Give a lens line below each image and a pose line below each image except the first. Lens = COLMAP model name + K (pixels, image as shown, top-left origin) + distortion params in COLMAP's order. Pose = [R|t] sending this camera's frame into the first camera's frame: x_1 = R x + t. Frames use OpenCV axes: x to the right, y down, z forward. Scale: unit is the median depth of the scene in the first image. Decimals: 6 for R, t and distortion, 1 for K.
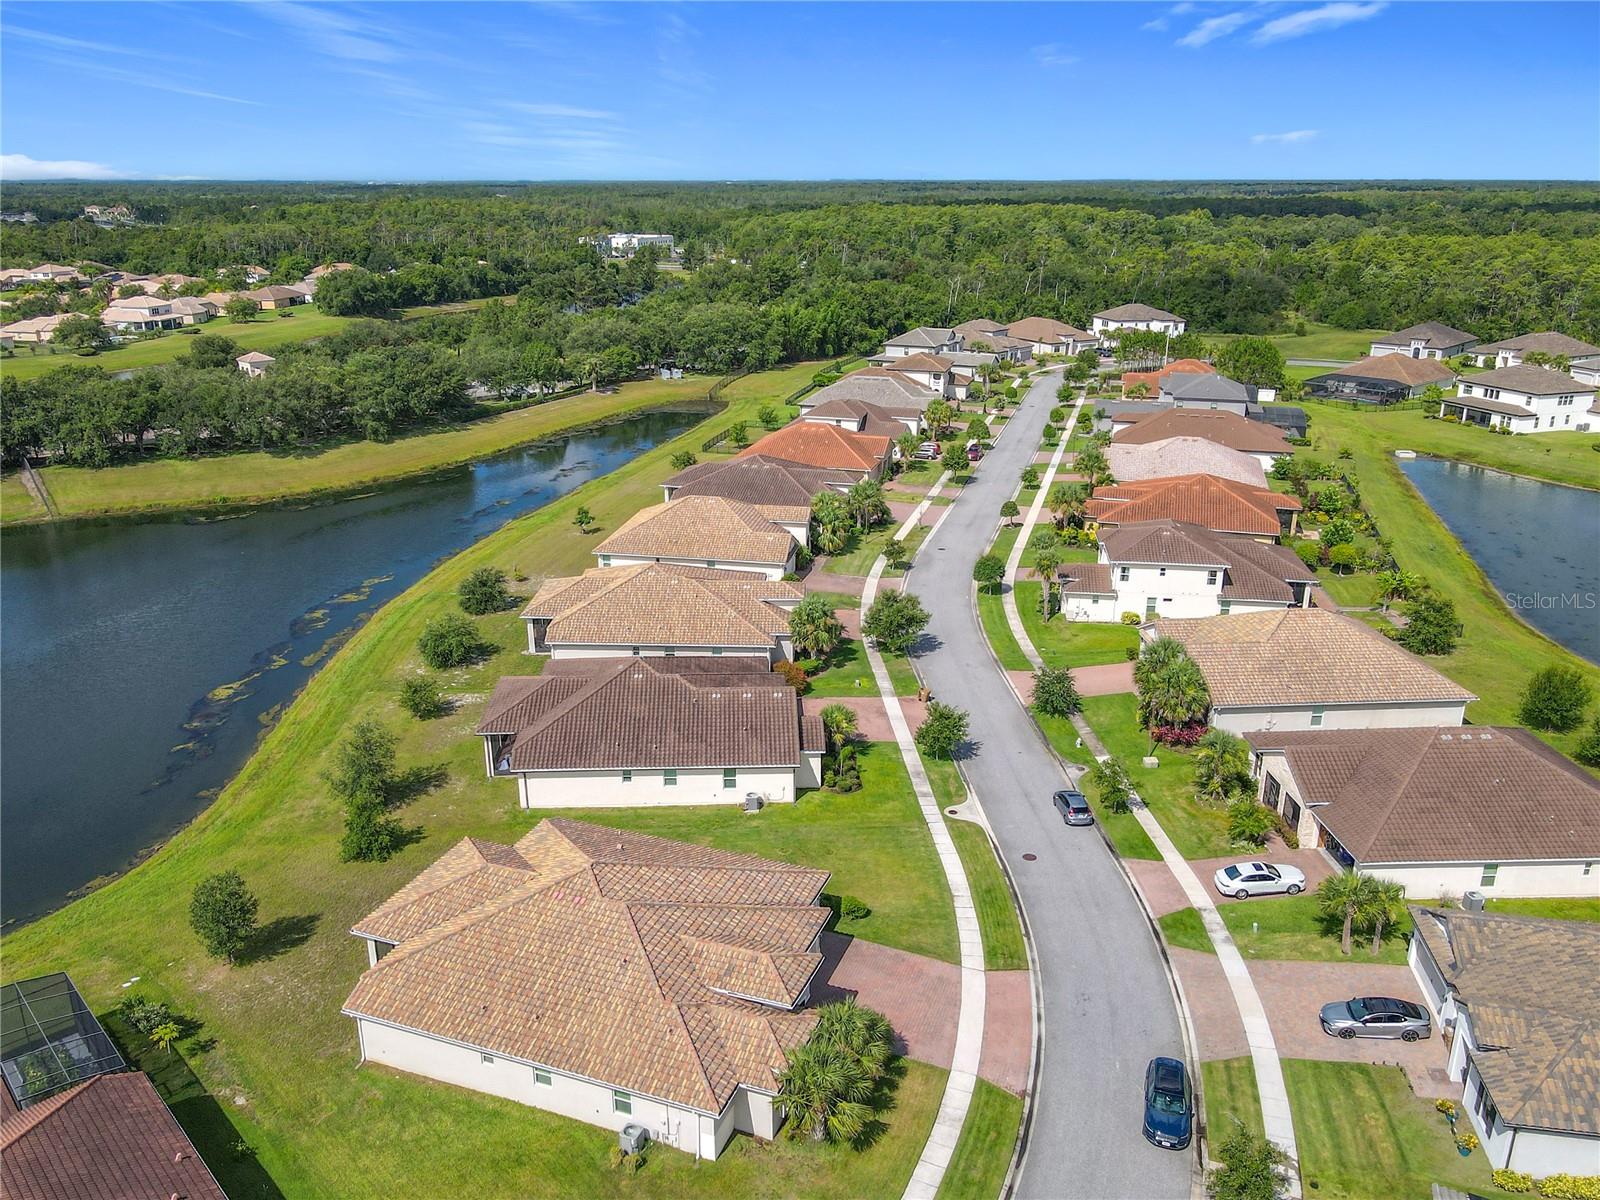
lens RADIAL K [[1240.0, 0, 805.1], [0, 1240.0, 569.2], [0, 0, 1]] dist [-0.021550, 0.057799]
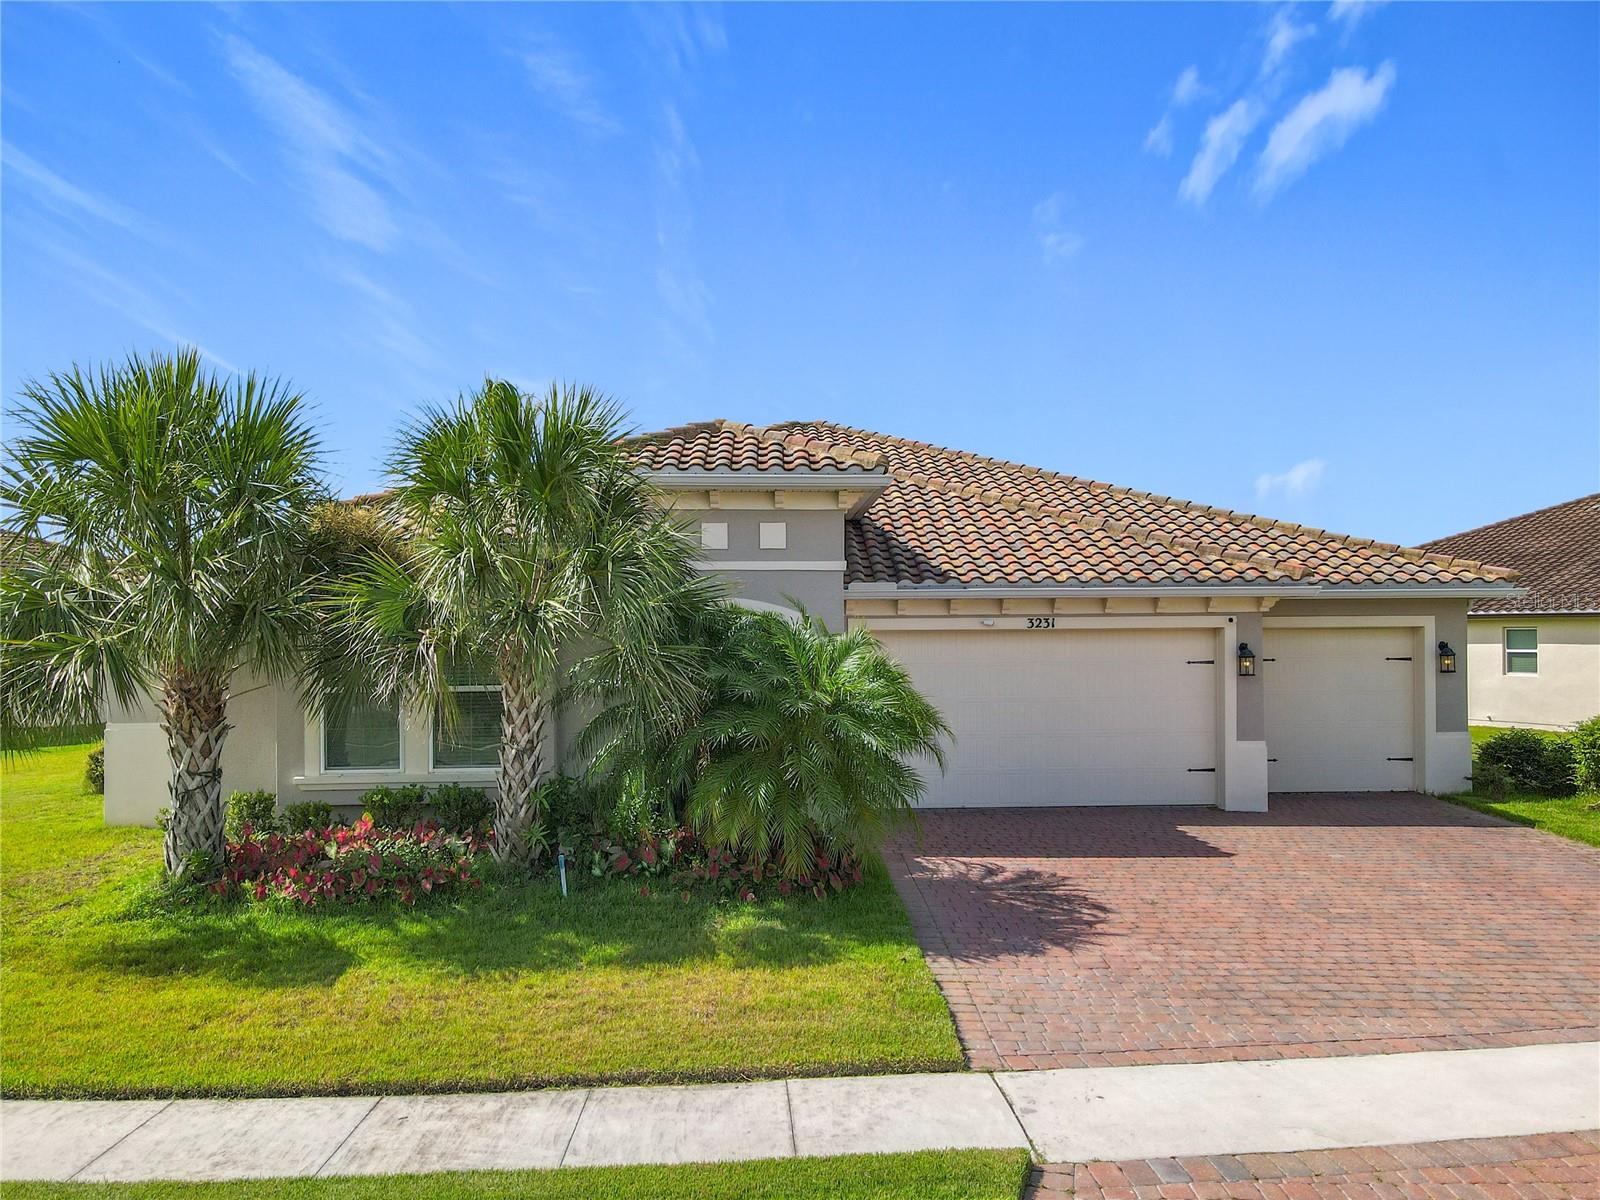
lens RADIAL K [[1183.4, 0, 791.0], [0, 1183.4, 629.6], [0, 0, 1]] dist [0.026475, -0.005856]
pose [[0.370035, -0.013935, -0.928913, 0.076799], [-0.269308, 0.955345, -0.121611, 0.130510], [0.889127, 0.295164, 0.349758, 0.316505]]
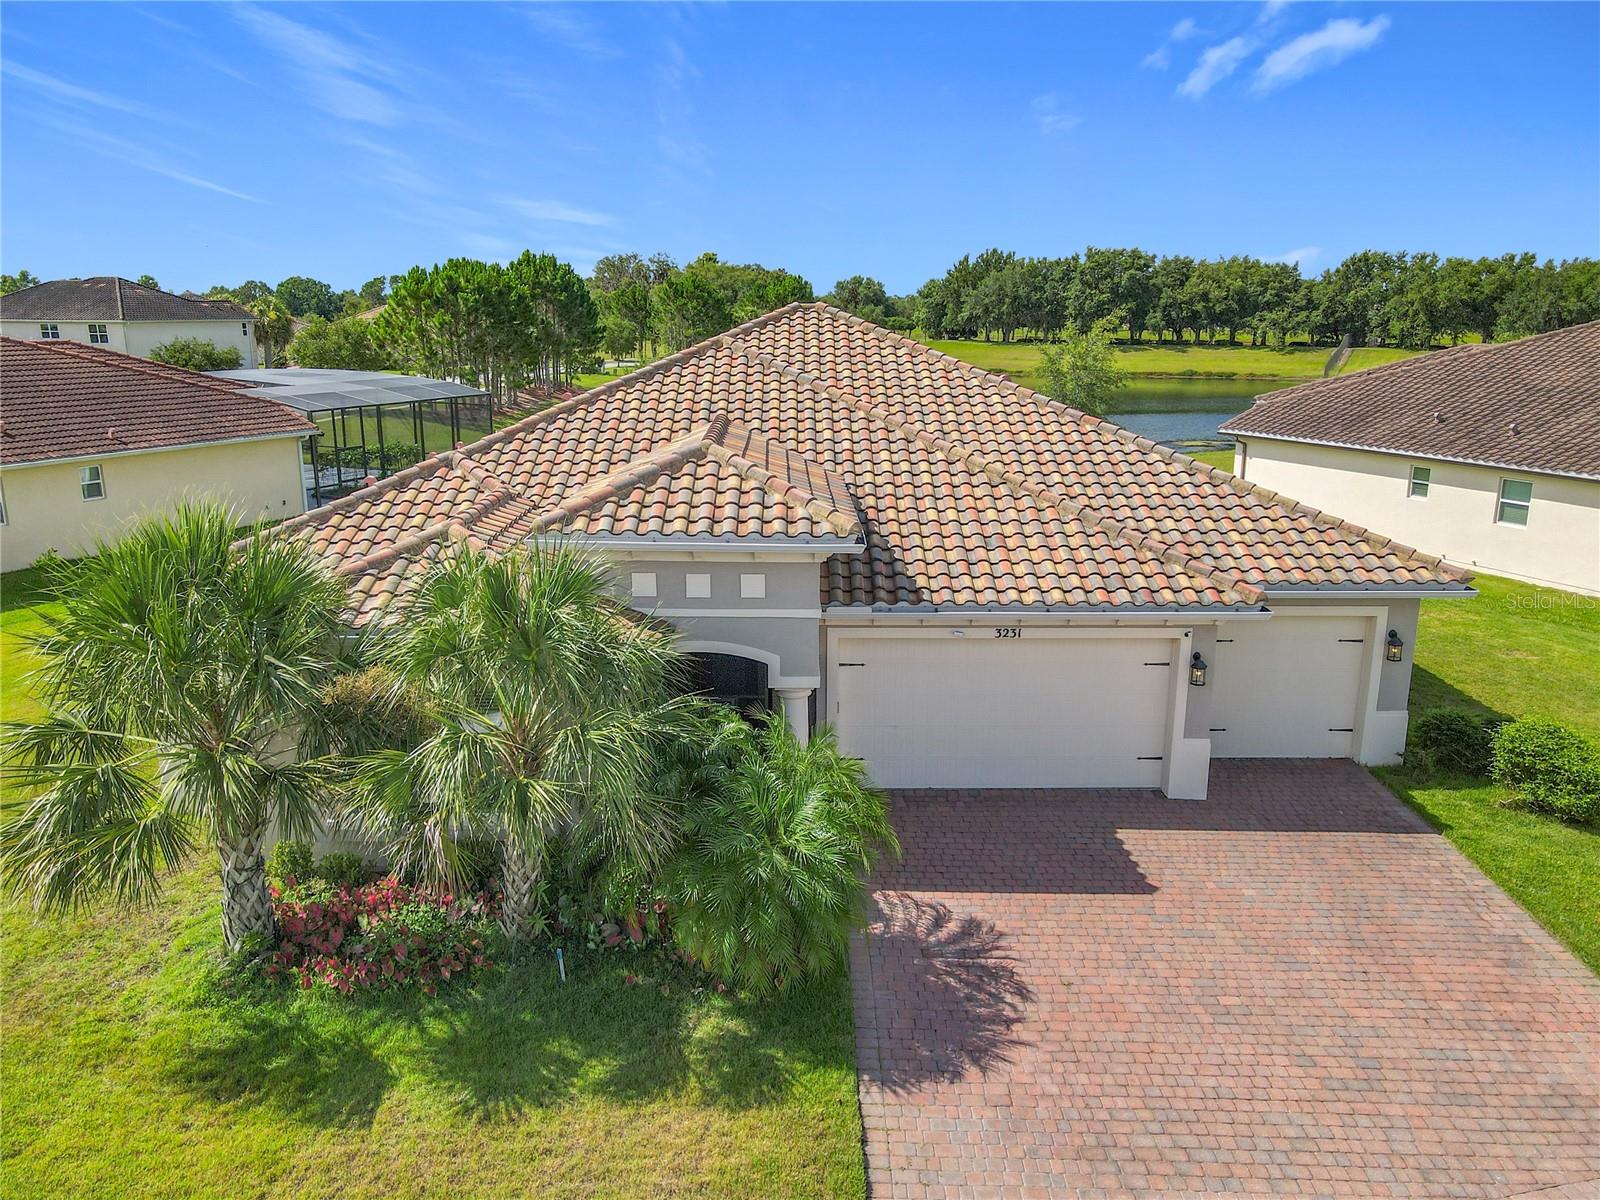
lens RADIAL K [[1177.2, 0, 794.0], [0, 1177.2, 577.9], [0, 0, 1]] dist [0.024283, 0.006171]
pose [[0.348815, 0.207561, -0.913918, 0.080848], [-0.279206, 0.953901, 0.110077, 0.103353], [0.894635, 0.216775, 0.390687, 0.310590]]
